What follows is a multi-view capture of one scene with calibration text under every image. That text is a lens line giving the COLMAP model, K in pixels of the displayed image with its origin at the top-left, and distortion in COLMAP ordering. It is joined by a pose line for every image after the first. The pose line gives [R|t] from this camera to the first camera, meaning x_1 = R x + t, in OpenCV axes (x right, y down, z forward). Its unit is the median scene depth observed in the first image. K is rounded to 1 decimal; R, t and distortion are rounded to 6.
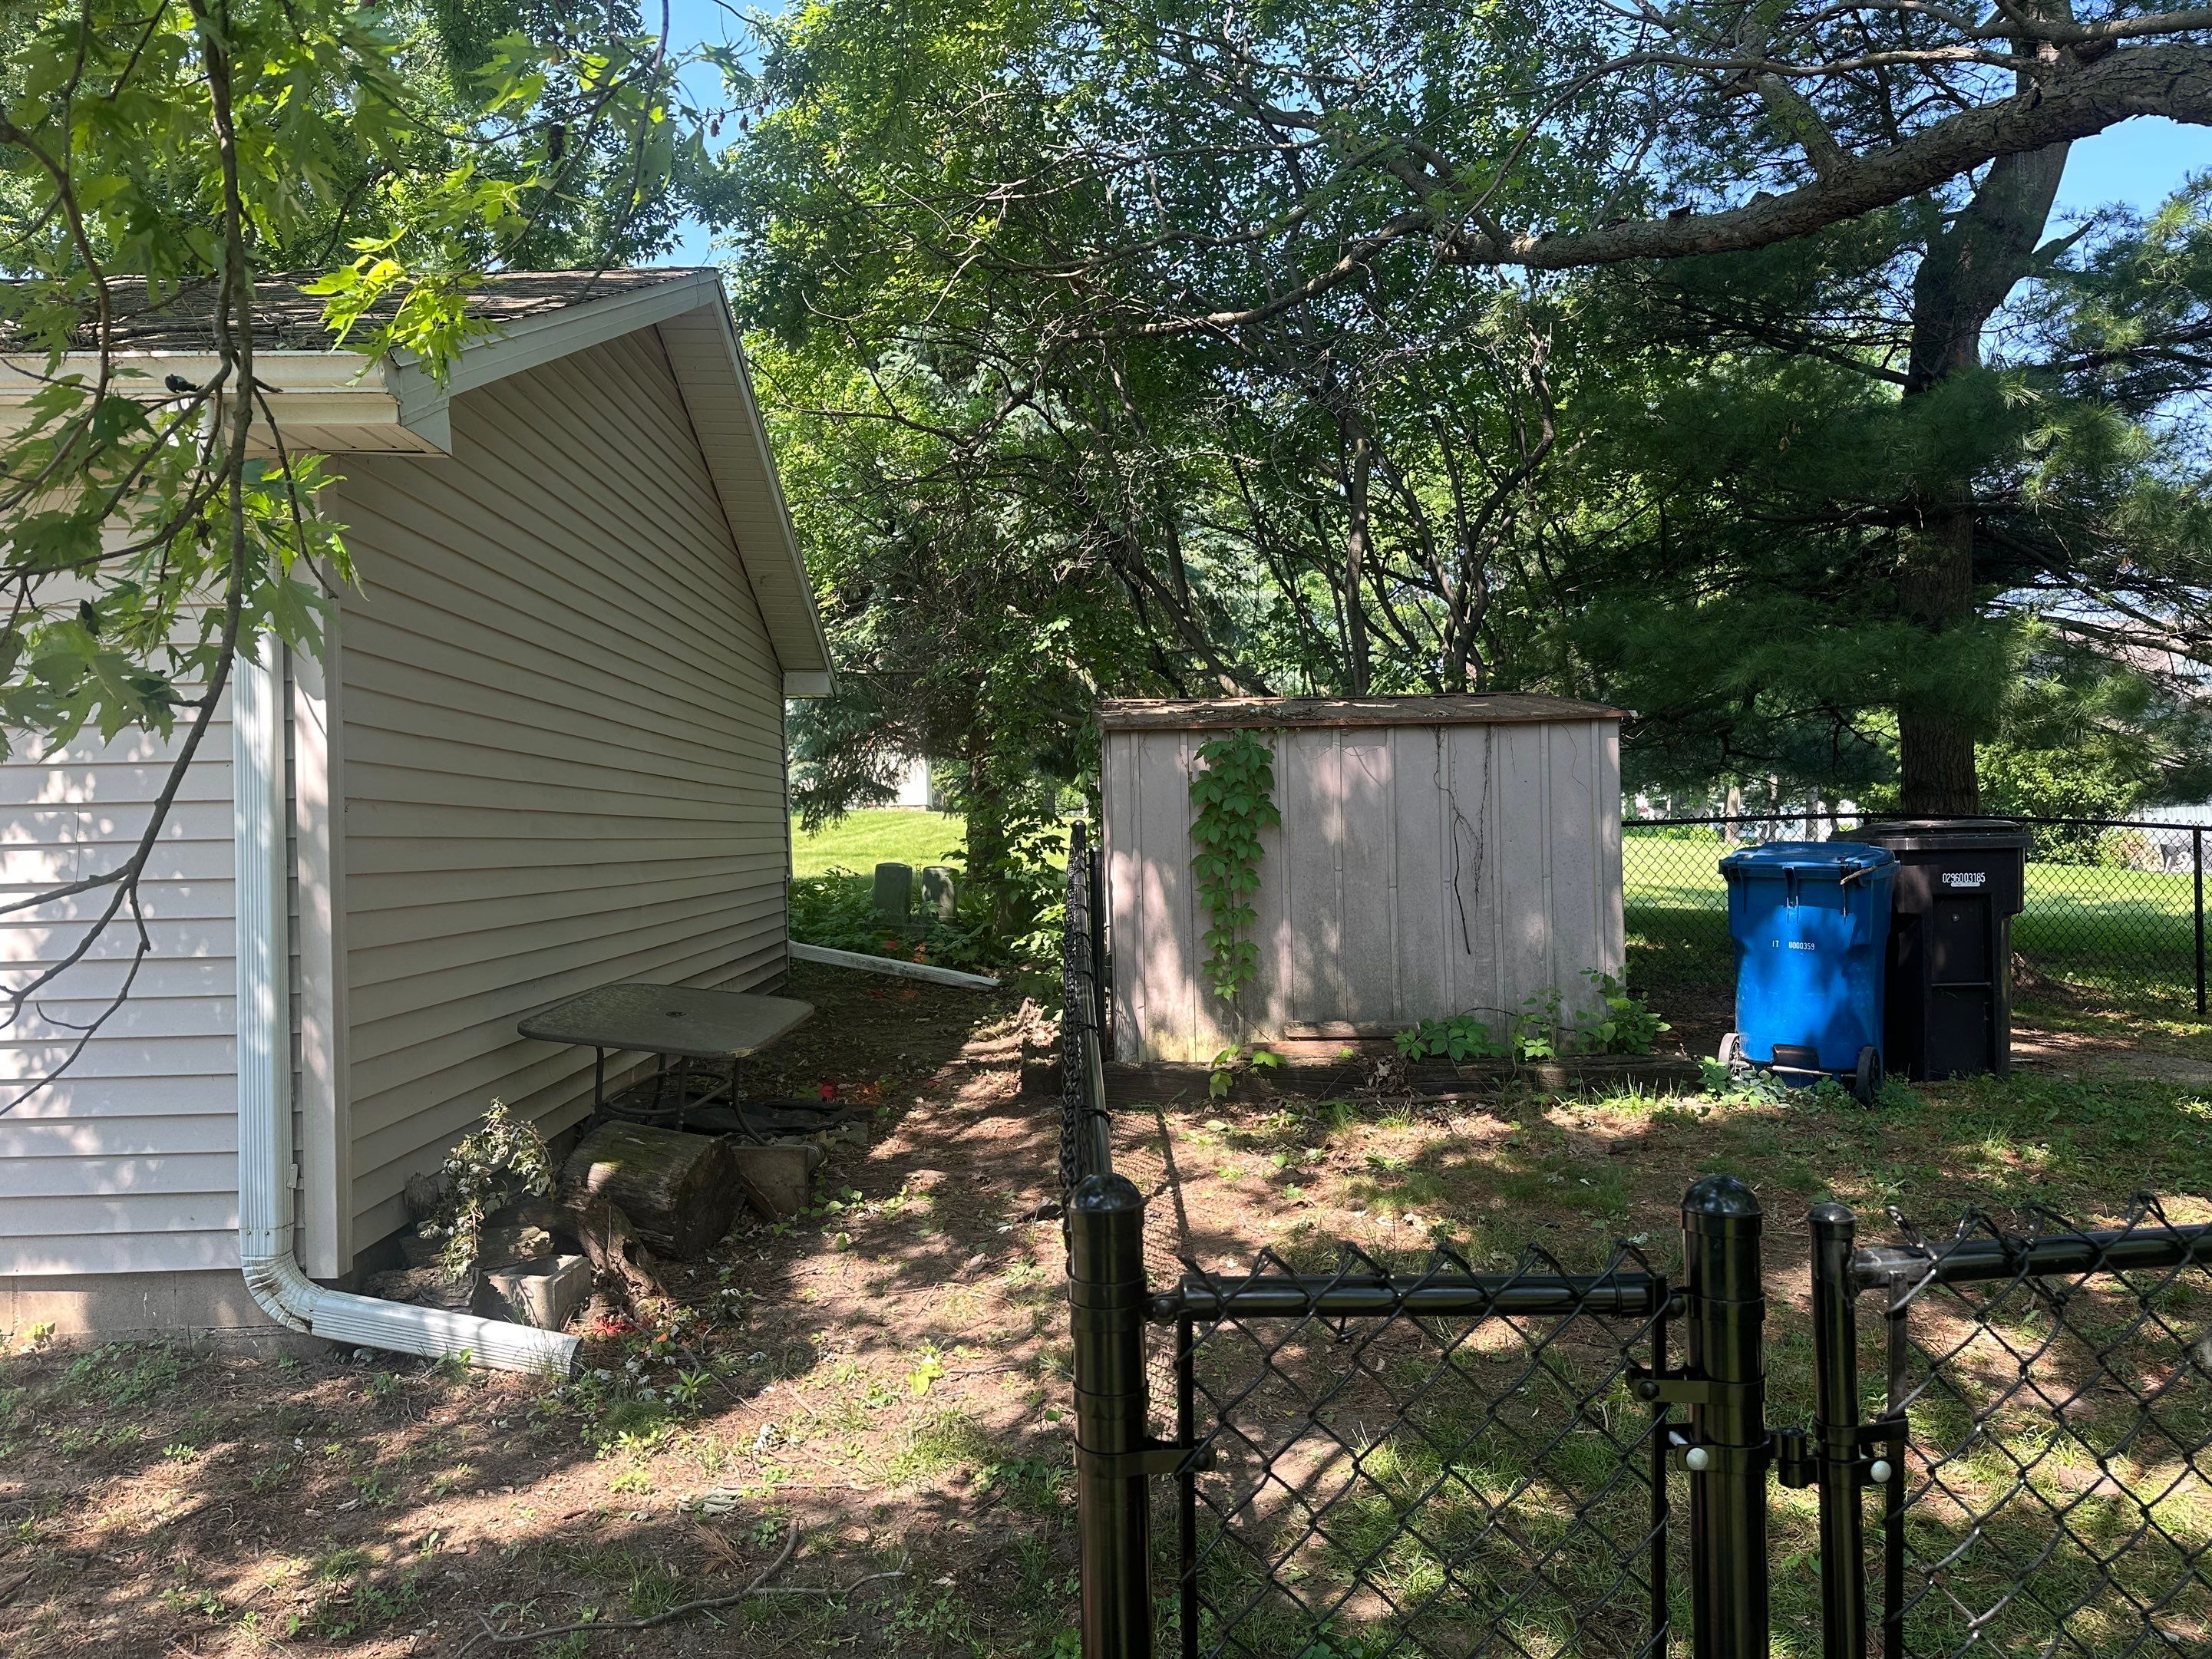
lens RADIAL K [[1529.3, 0, 1118.0], [0, 1529.3, 819.8], [0, 0, 1]] dist [0.071701, -0.099053]
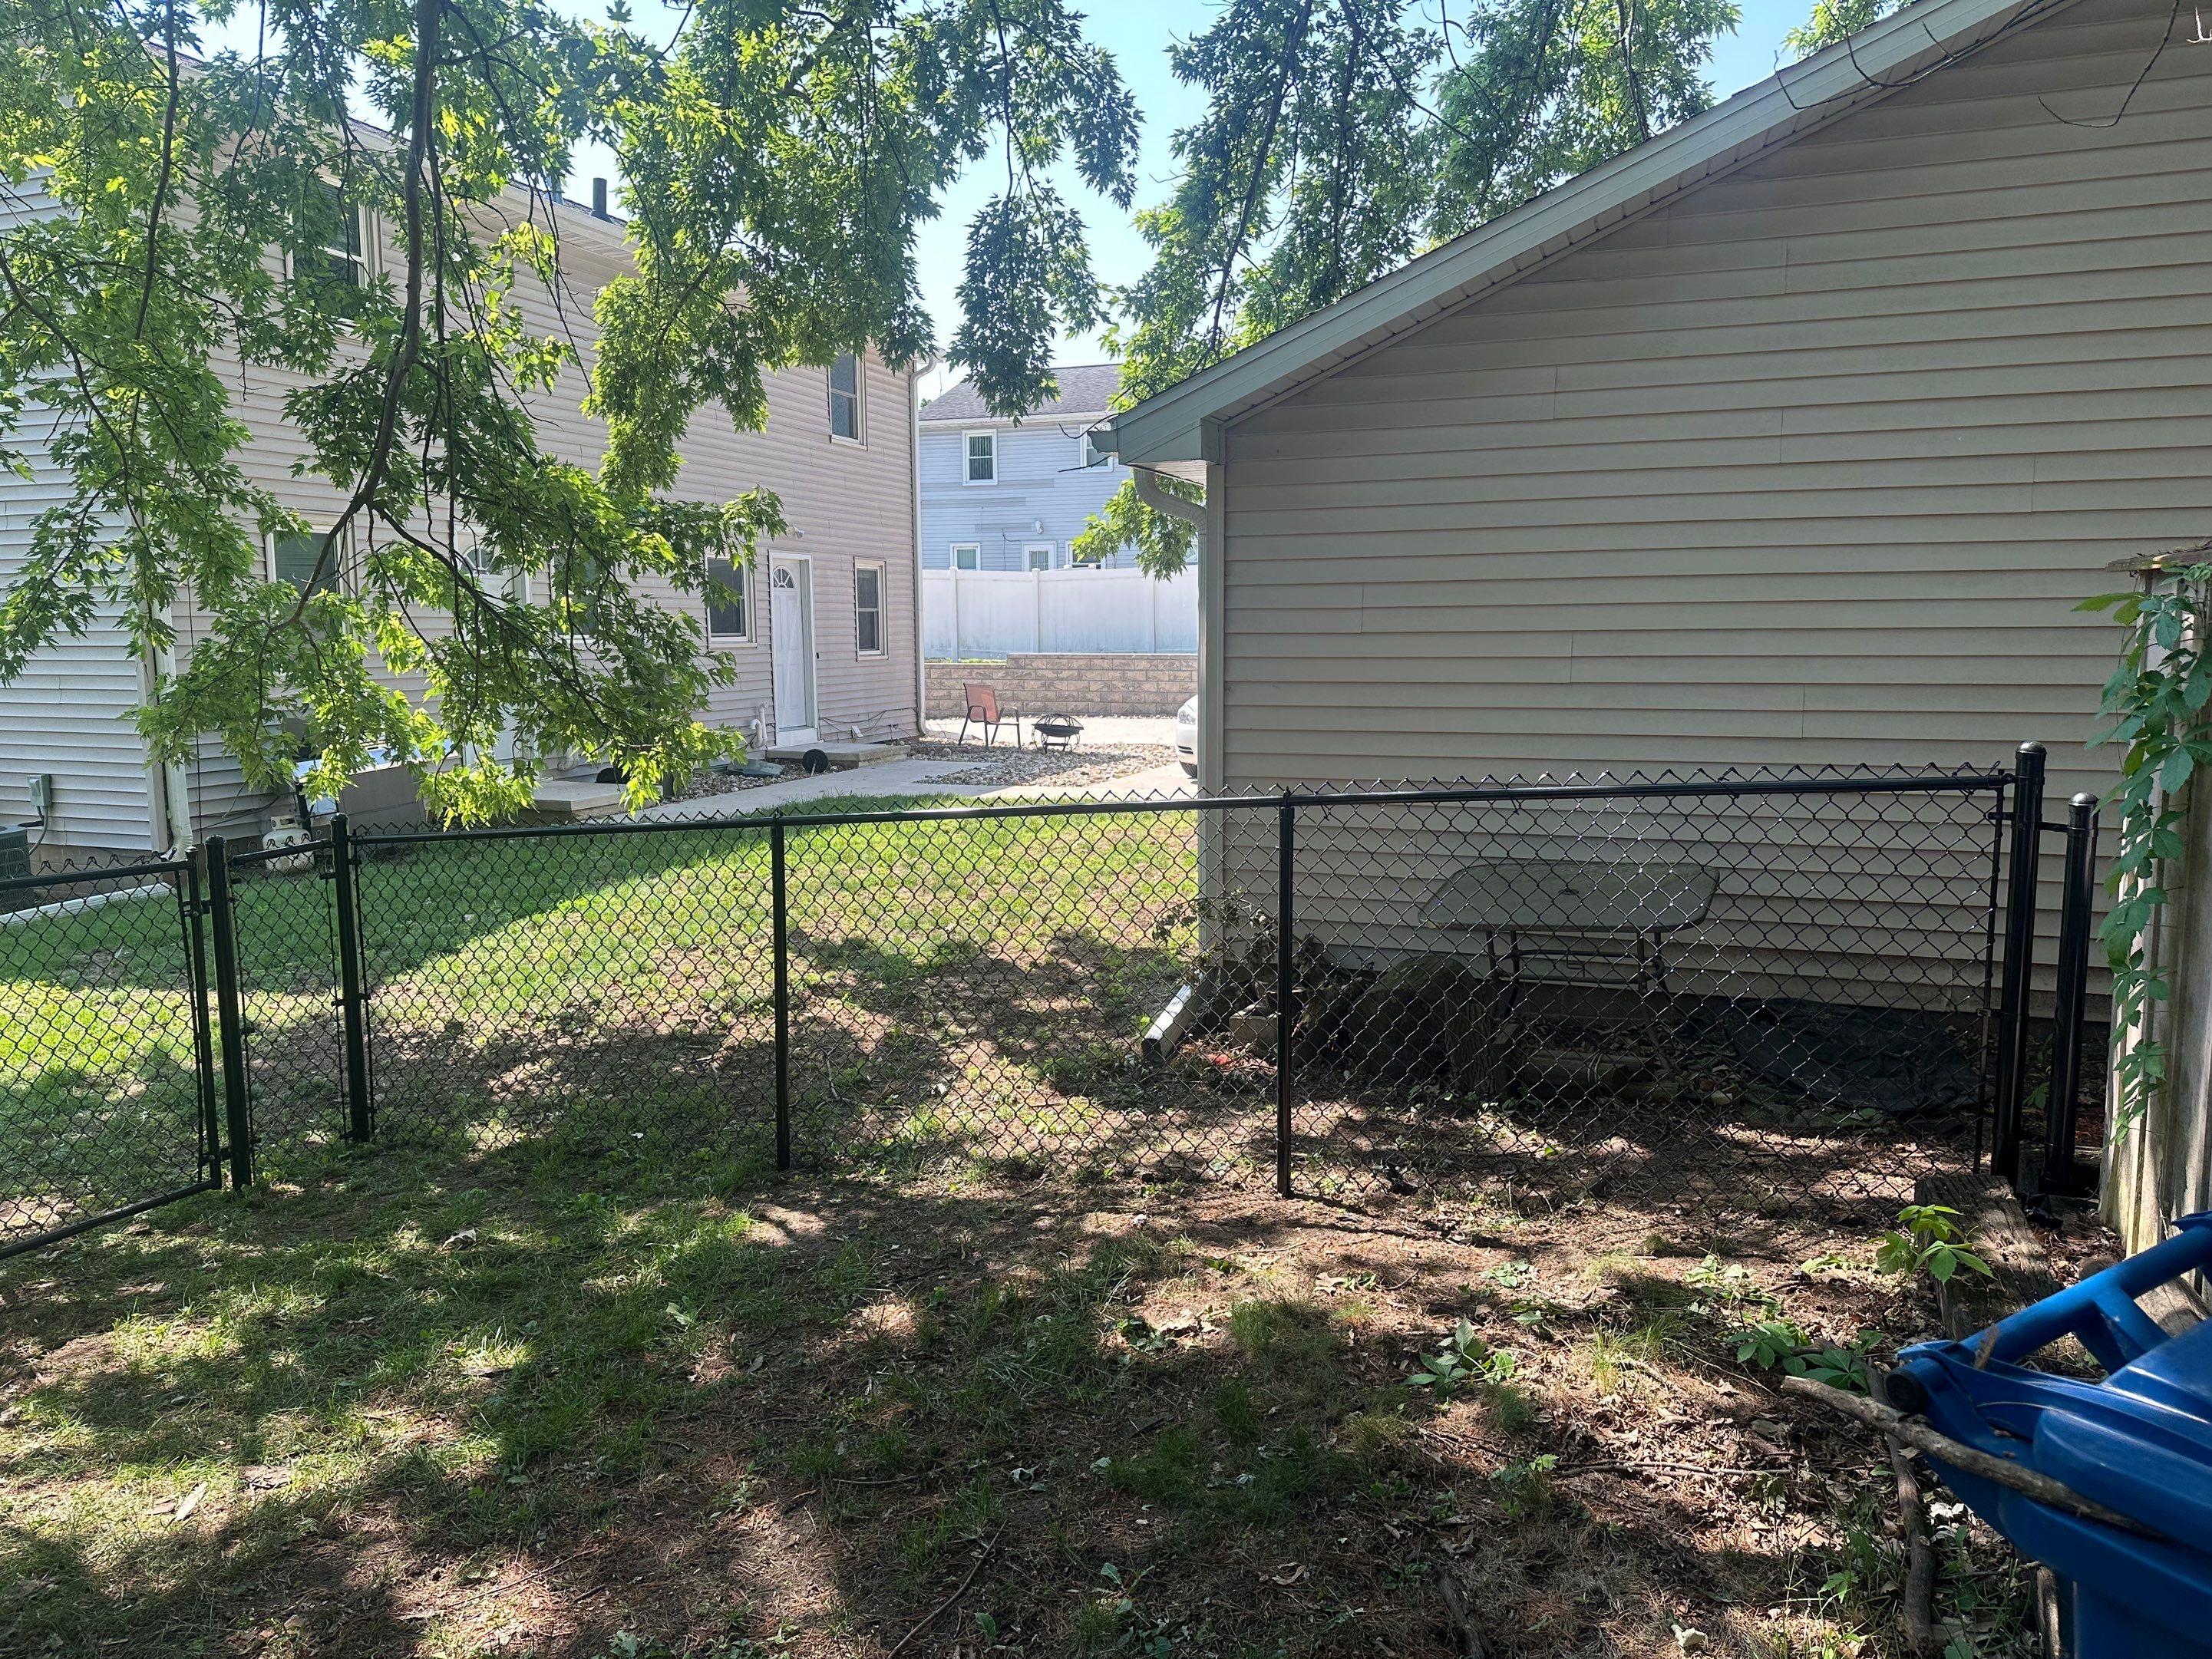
lens RADIAL K [[1545.0, 0, 1125.8], [0, 1545.0, 785.6], [0, 0, 1]] dist [0.066253, -0.074308]
pose [[-0.366146, 0.122185, -0.922501, 0.809452], [0.022010, 0.992202, 0.122680, -0.078502], [0.930297, 0.024615, -0.365980, 1.179912]]
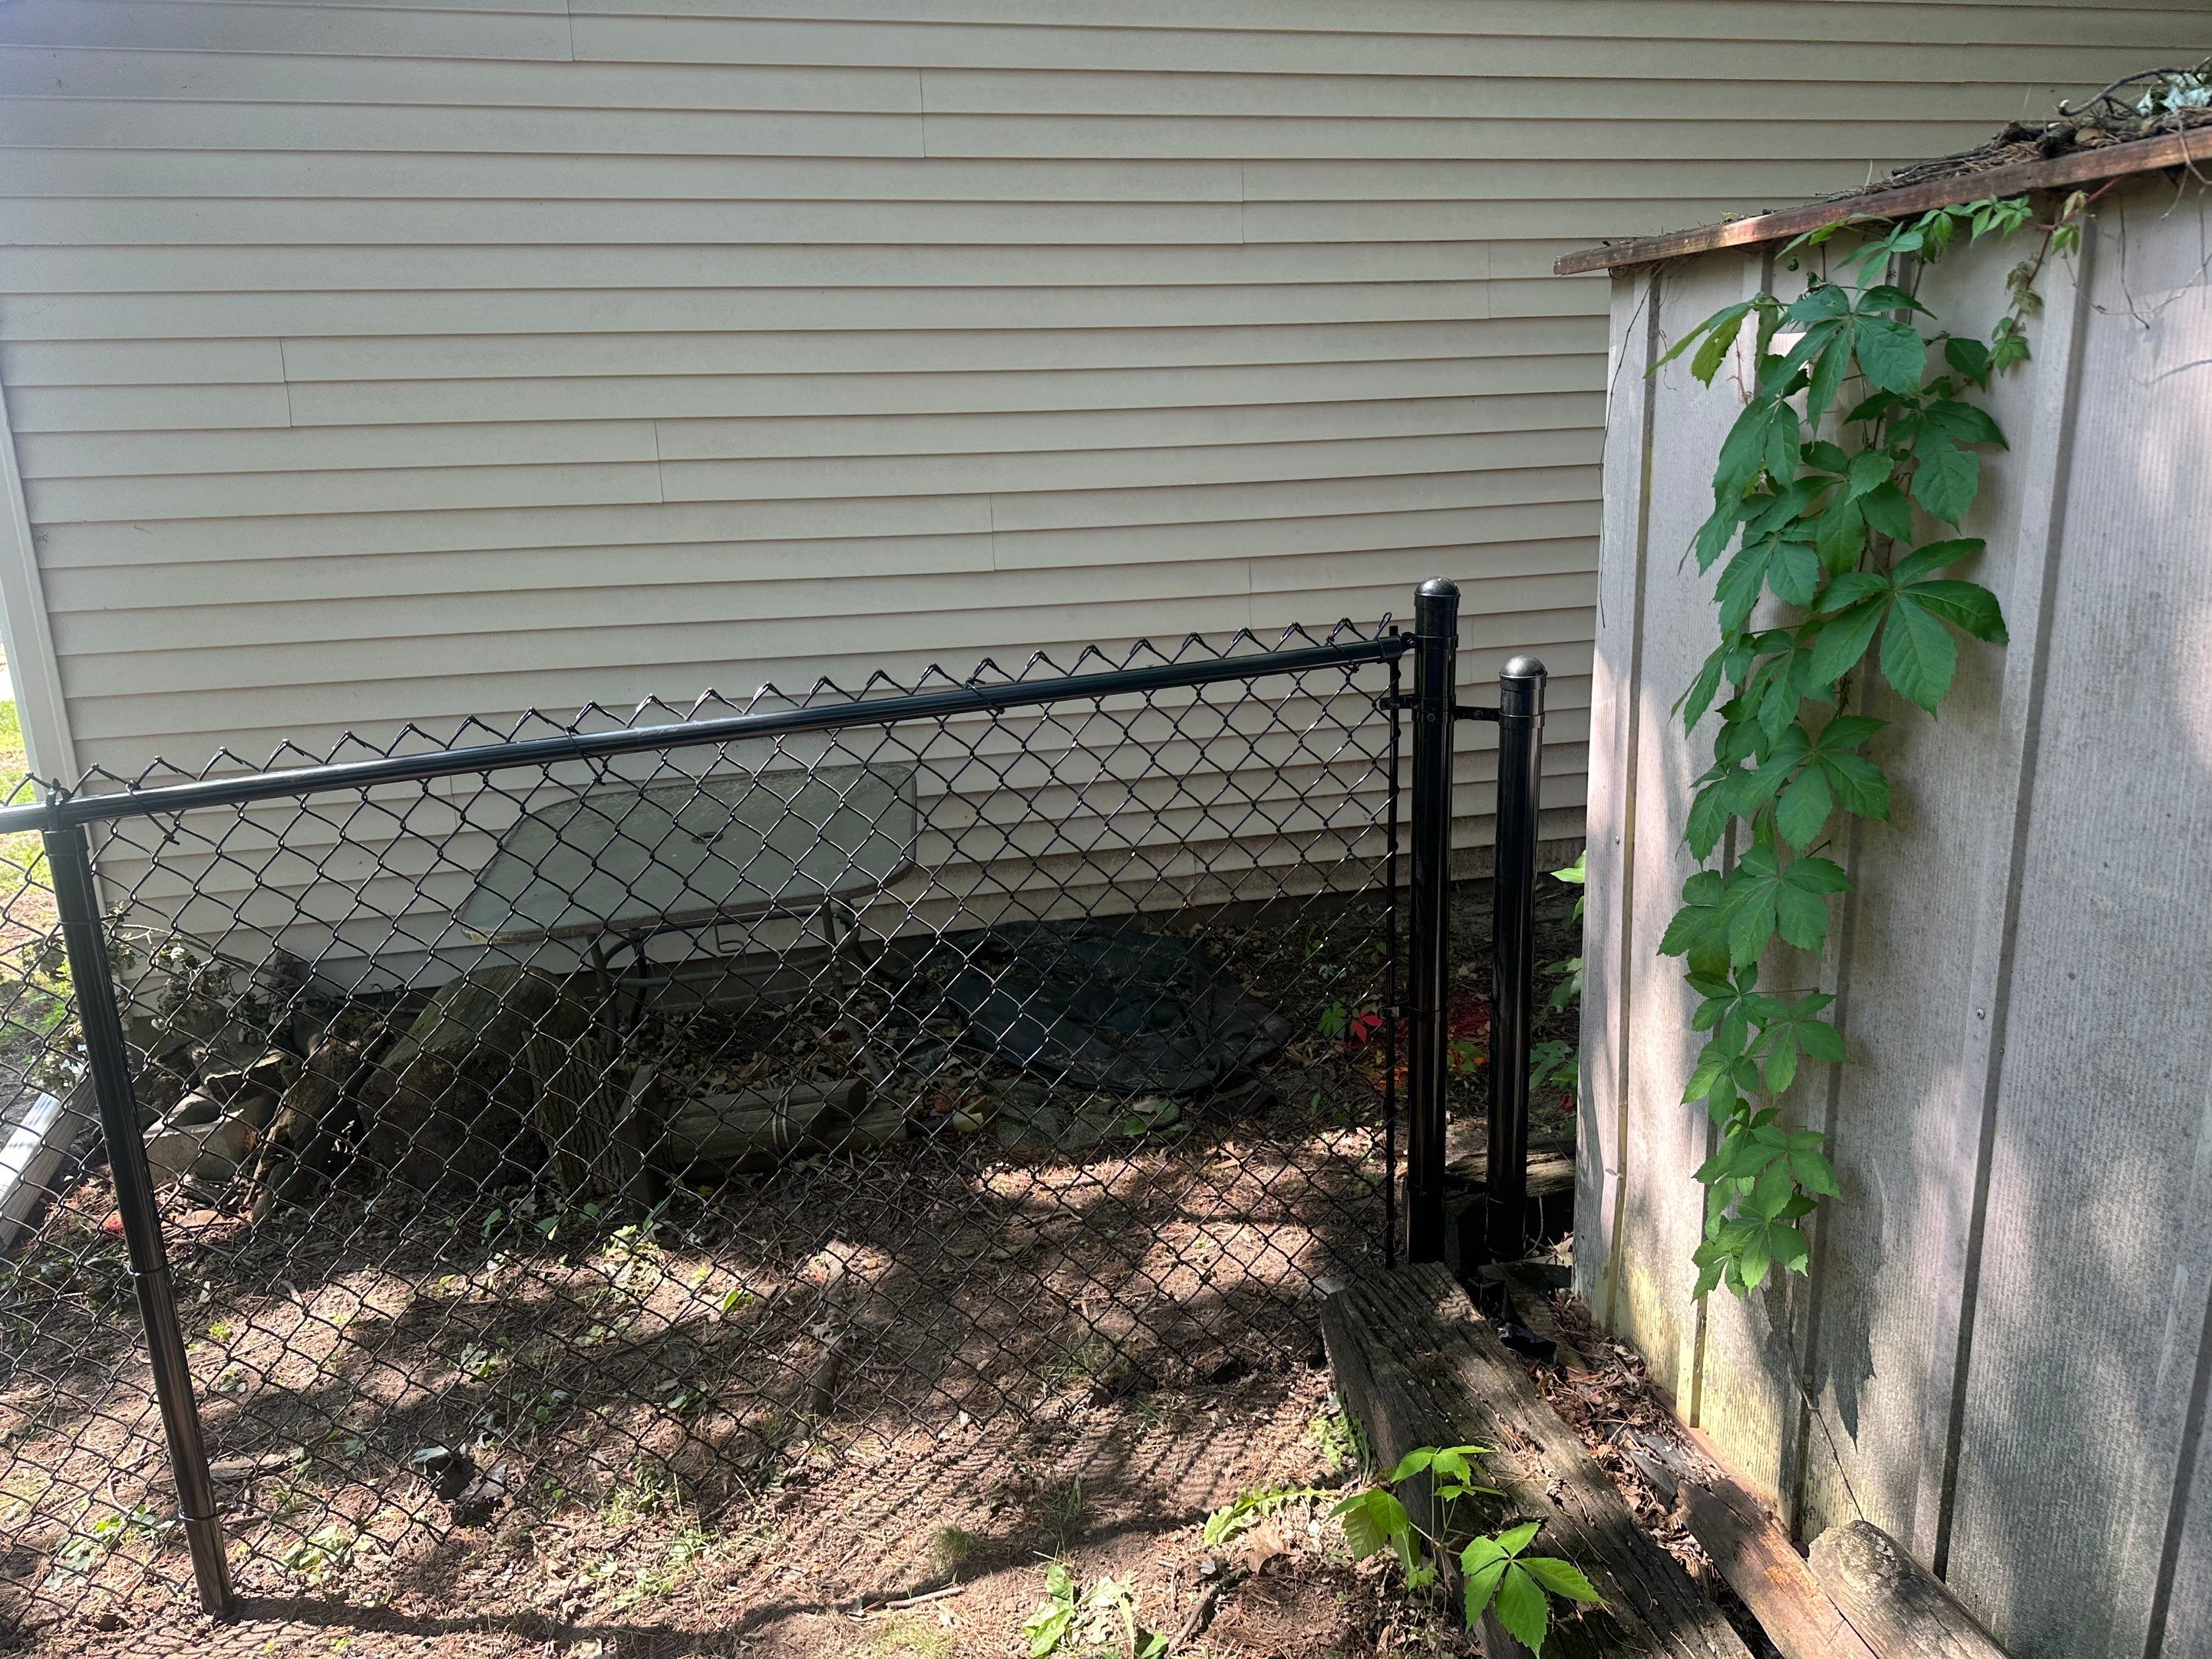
lens RADIAL K [[1494.8, 0, 1114.2], [0, 1494.8, 822.4], [0, 0, 1]] dist [0.065351, -0.072023]
pose [[0.193537, 0.270444, -0.943082, 0.366835], [0.035041, 0.958738, 0.282124, -0.055444], [0.980467, -0.087648, 0.176075, 1.133517]]
